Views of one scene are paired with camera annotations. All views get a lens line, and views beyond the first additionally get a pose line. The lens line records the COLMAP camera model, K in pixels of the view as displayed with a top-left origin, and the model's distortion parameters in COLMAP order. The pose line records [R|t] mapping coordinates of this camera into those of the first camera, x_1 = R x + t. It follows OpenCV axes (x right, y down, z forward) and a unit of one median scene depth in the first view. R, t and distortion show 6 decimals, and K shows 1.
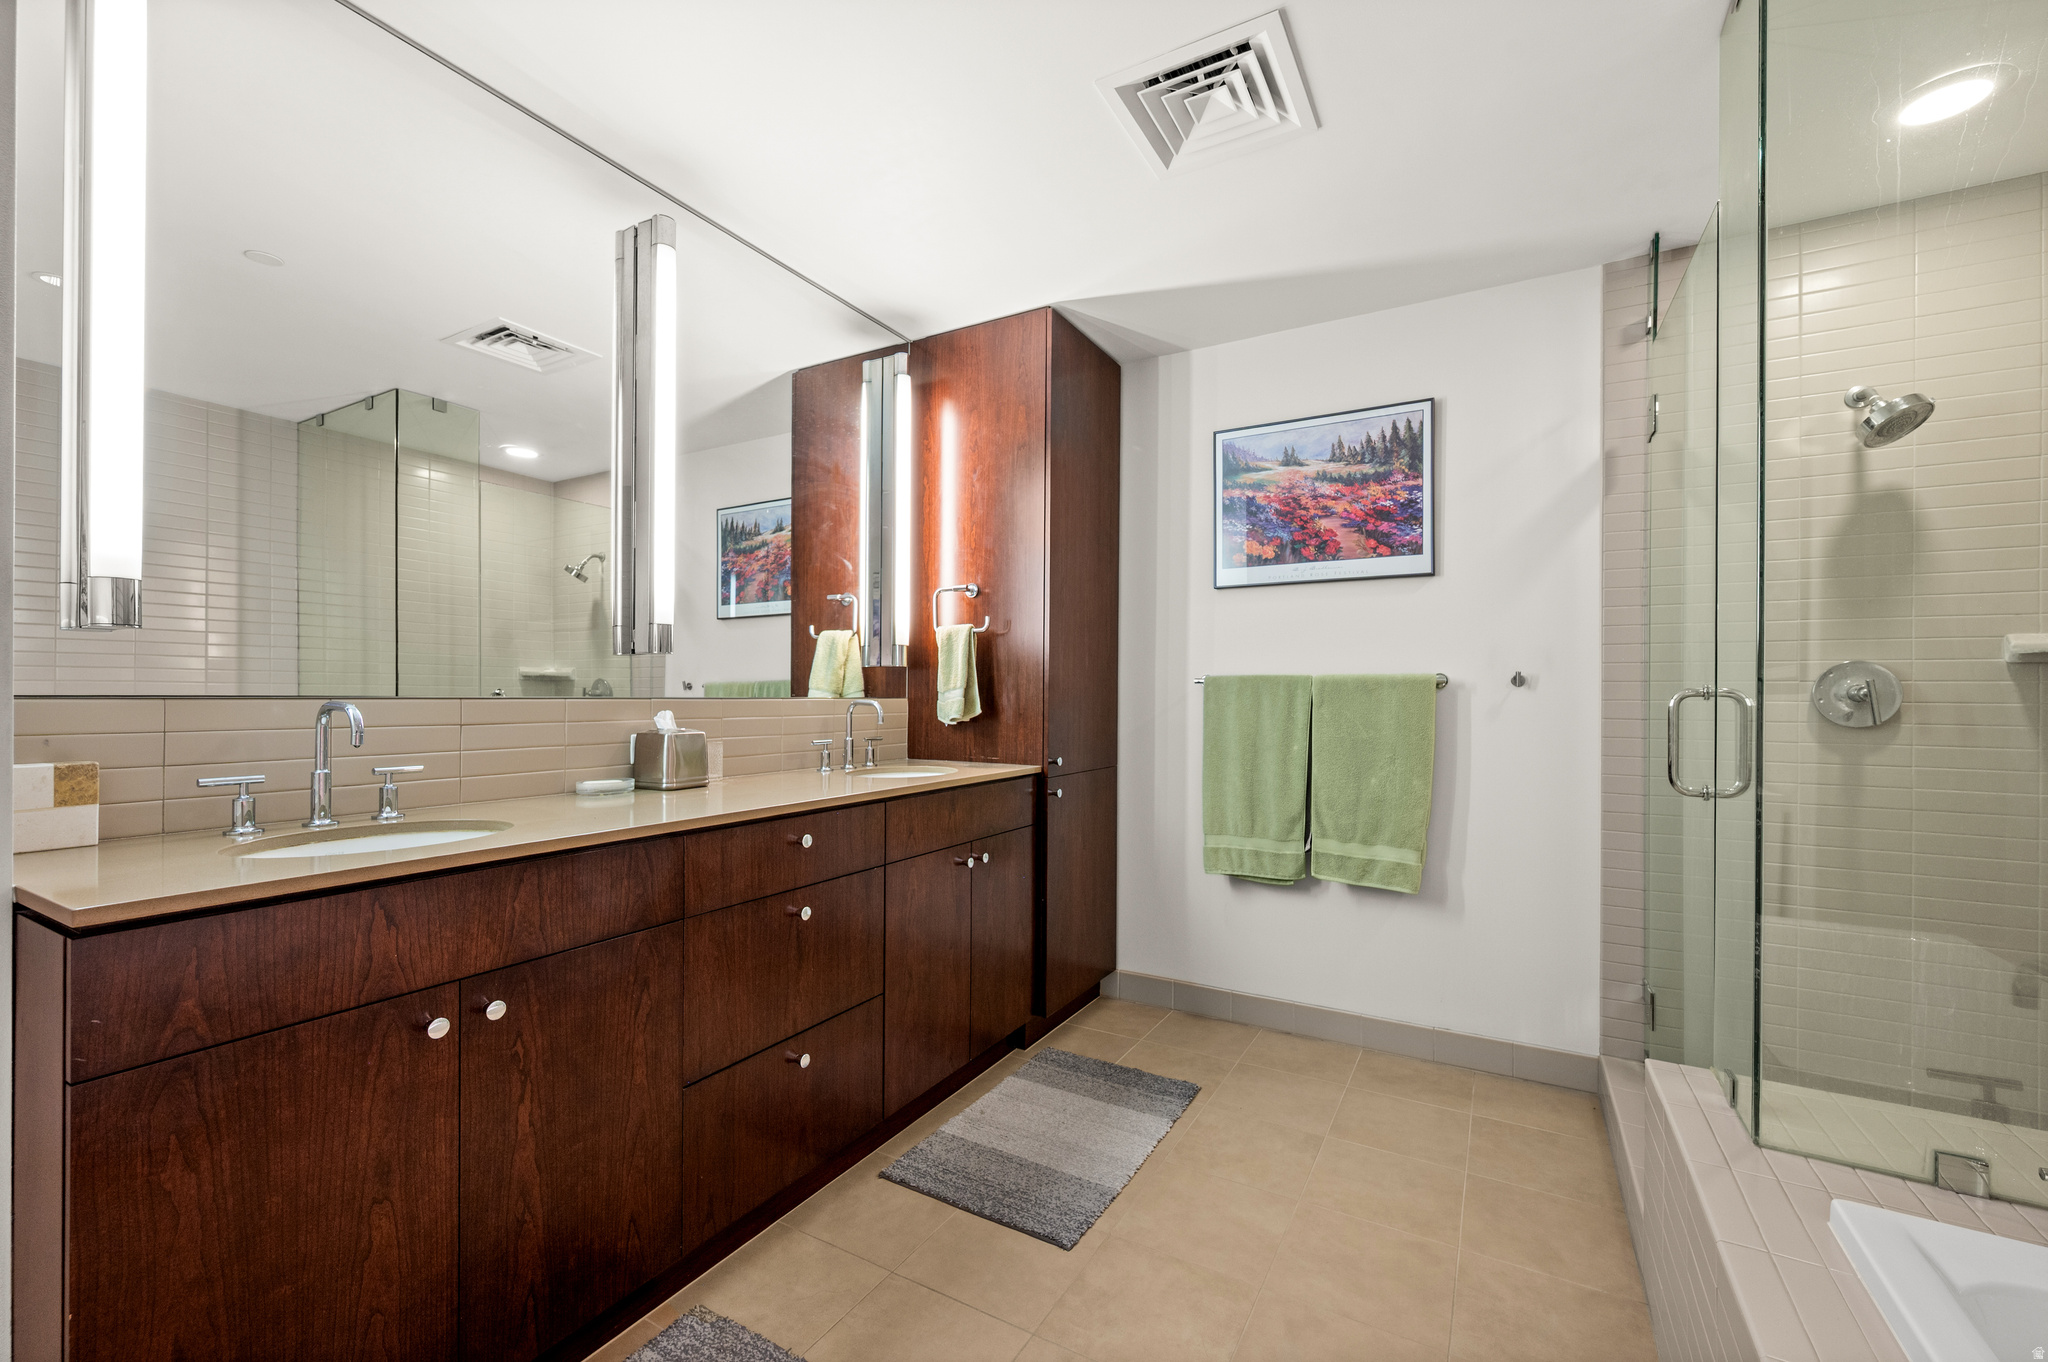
lens RADIAL K [[829.8, 0, 1029.6], [0, 829.8, 691.6], [0, 0, 1]] dist [-0.004550, -0.000044]
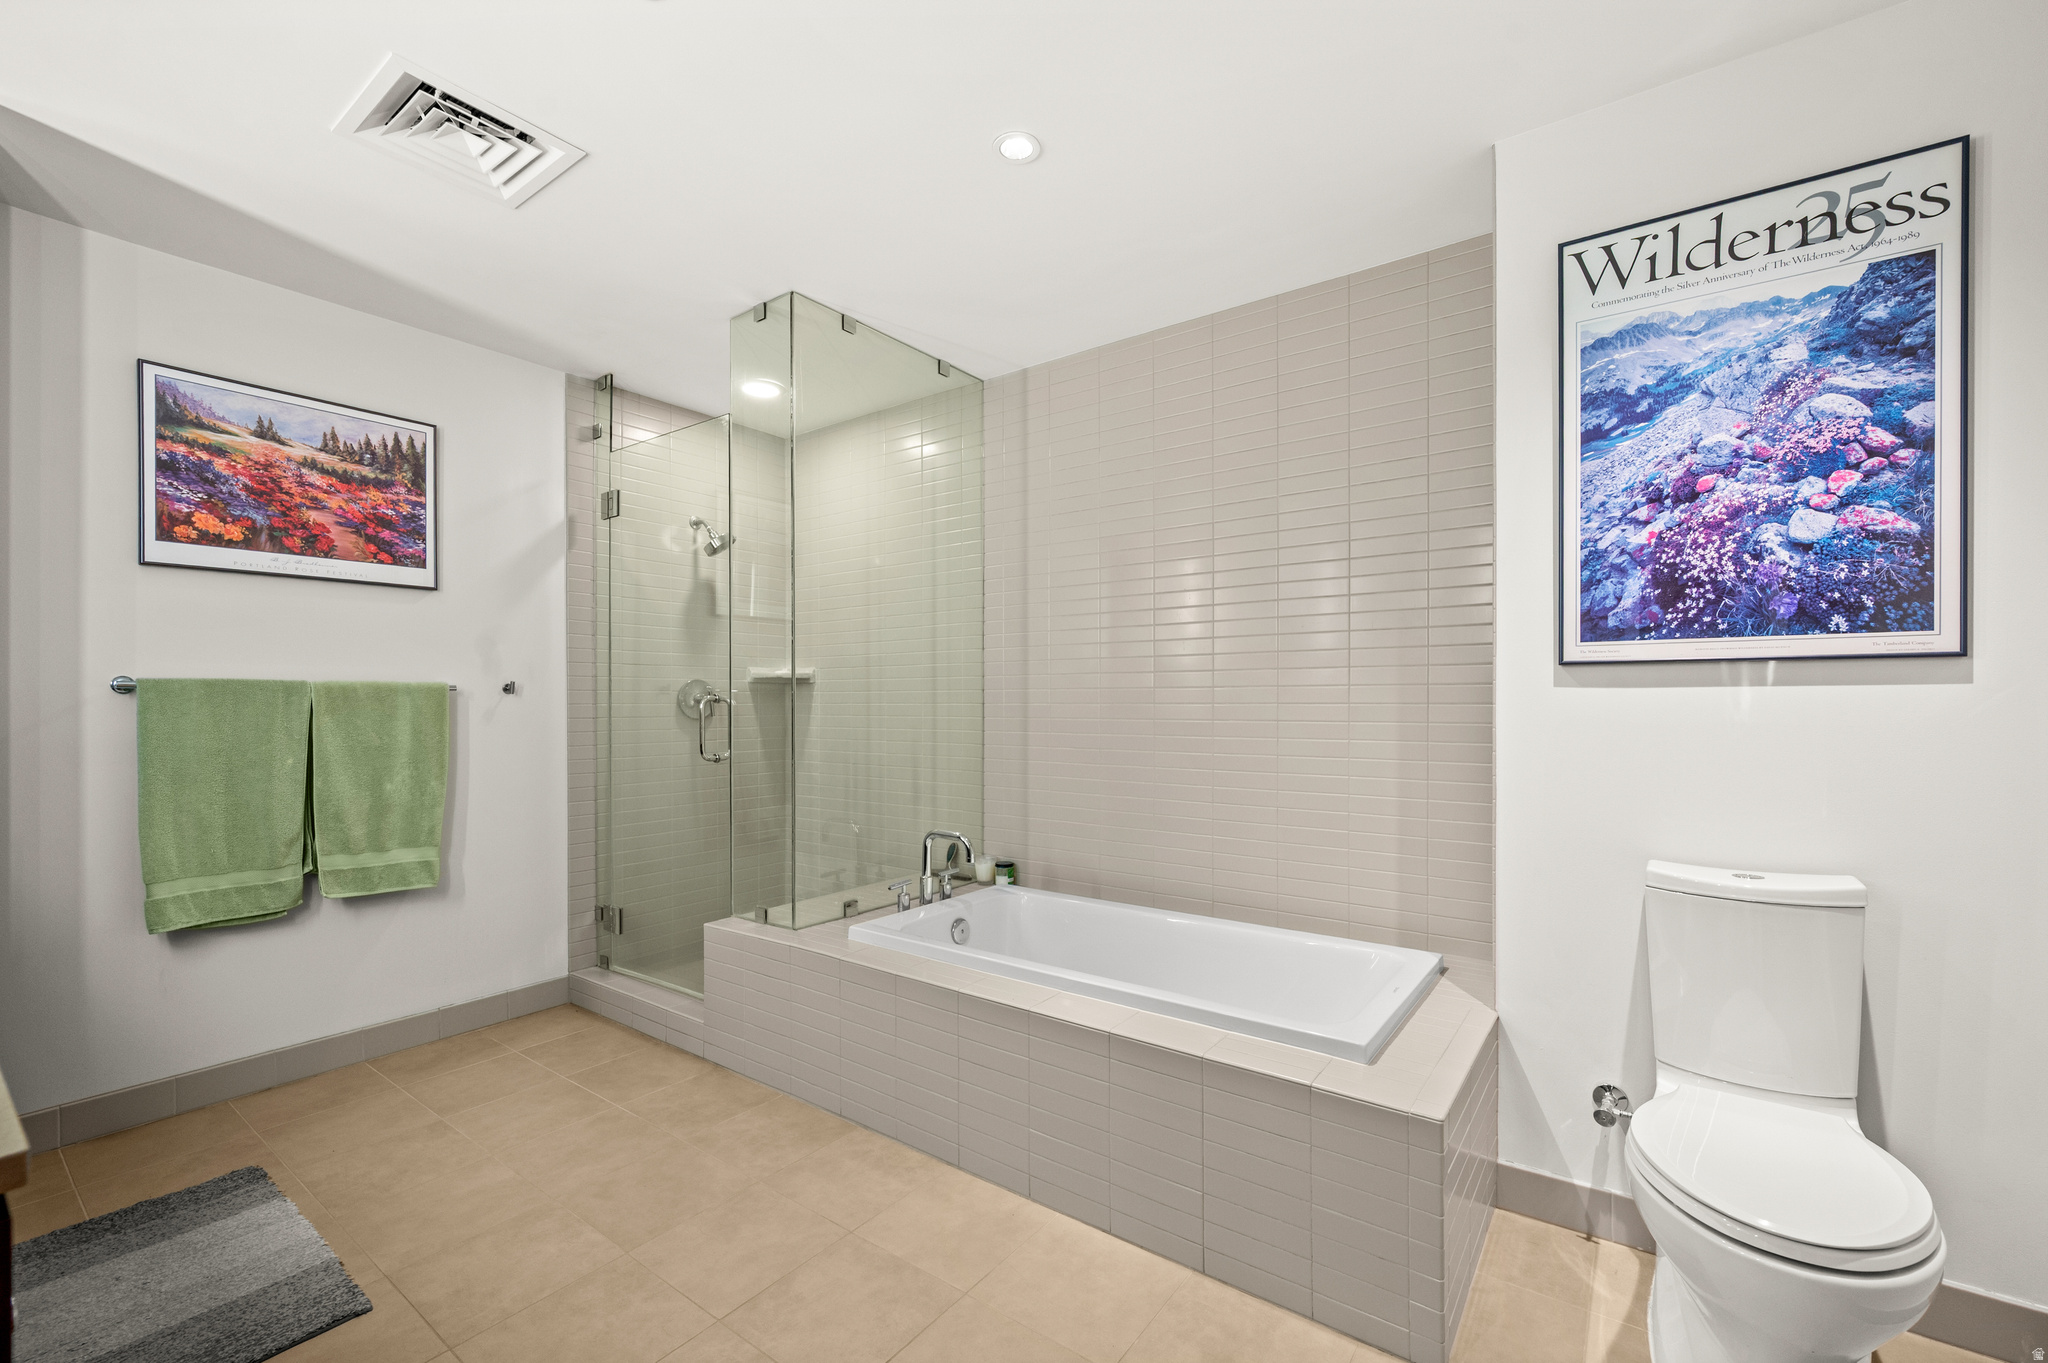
lens RADIAL K [[829.8, 0, 1034.5], [0, 829.8, 694.9], [0, 0, 1]] dist [-0.004550, -0.000044]
pose [[0.107938, 0.001086, 0.994157, -0.487031], [-0.001404, 0.999999, -0.000940, -0.004034], [-0.994157, -0.001294, 0.107940, 0.106881]]
